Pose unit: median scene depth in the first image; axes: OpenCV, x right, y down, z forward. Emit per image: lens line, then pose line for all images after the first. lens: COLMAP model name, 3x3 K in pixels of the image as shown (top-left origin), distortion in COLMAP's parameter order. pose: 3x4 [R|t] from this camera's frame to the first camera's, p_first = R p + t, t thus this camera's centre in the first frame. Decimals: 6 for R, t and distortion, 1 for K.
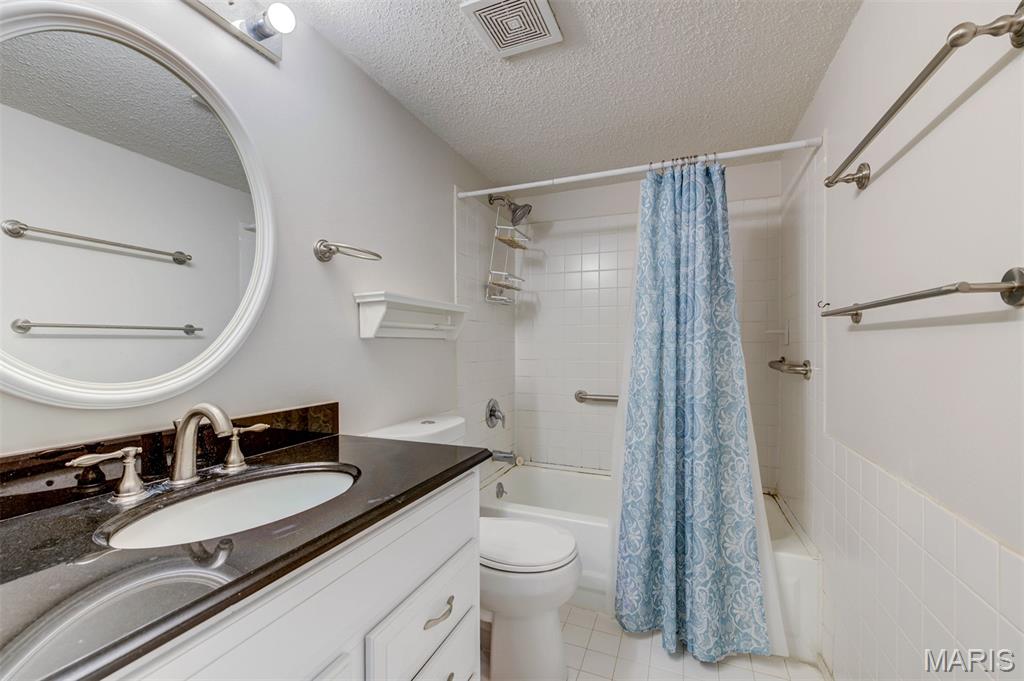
lens RADIAL K [[424.9, 0, 502.2], [0, 424.9, 344.7], [0, 0, 1]] dist [0.002305, -0.001281]
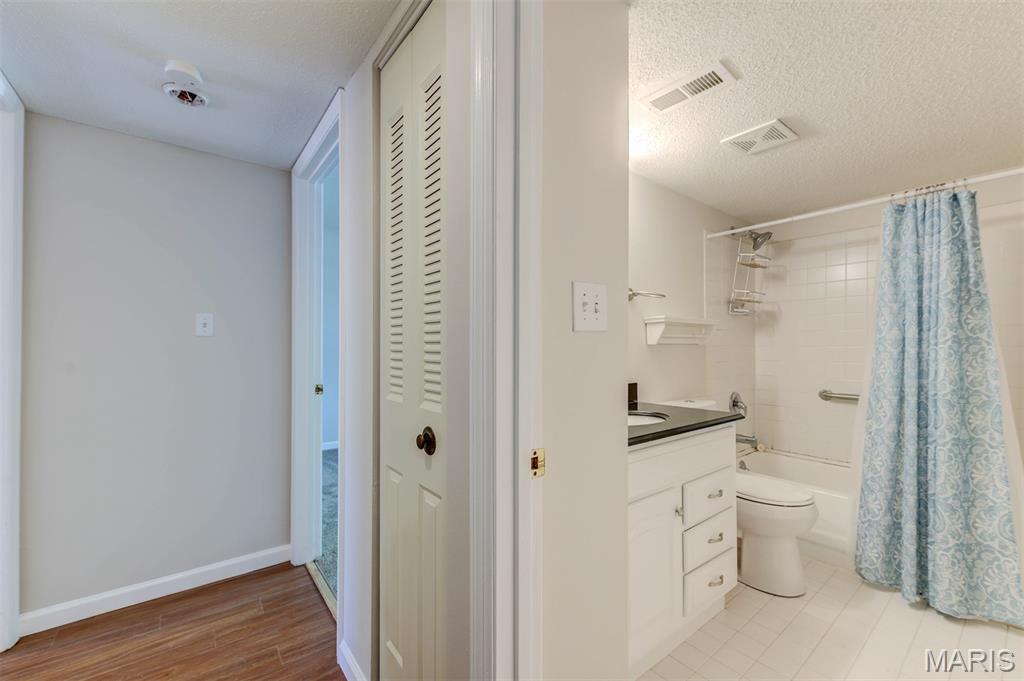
lens RADIAL K [[408.6, 0, 509.4], [0, 408.6, 344.6], [0, 0, 1]] dist [0.001057, -0.000497]
pose [[0.877670, -0.003848, -0.479249, -0.044261], [0.000694, 0.999977, -0.006759, -0.005008], [0.479264, 0.005600, 0.877653, -0.546354]]
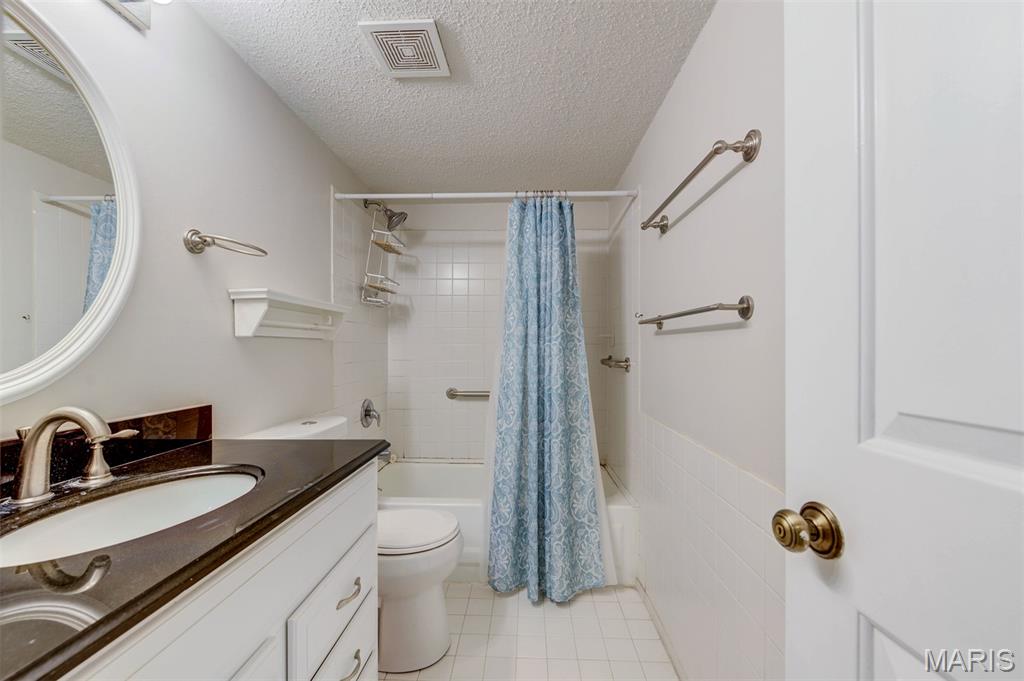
lens RADIAL K [[408.6, 0, 509.4], [0, 408.6, 344.6], [0, 0, 1]] dist [0.001057, -0.000497]
pose [[0.936440, 0.003786, 0.350807, -0.072627], [-0.001081, 0.999968, -0.007906, 0.007829], [-0.350826, 0.007024, 0.936414, -0.057931]]
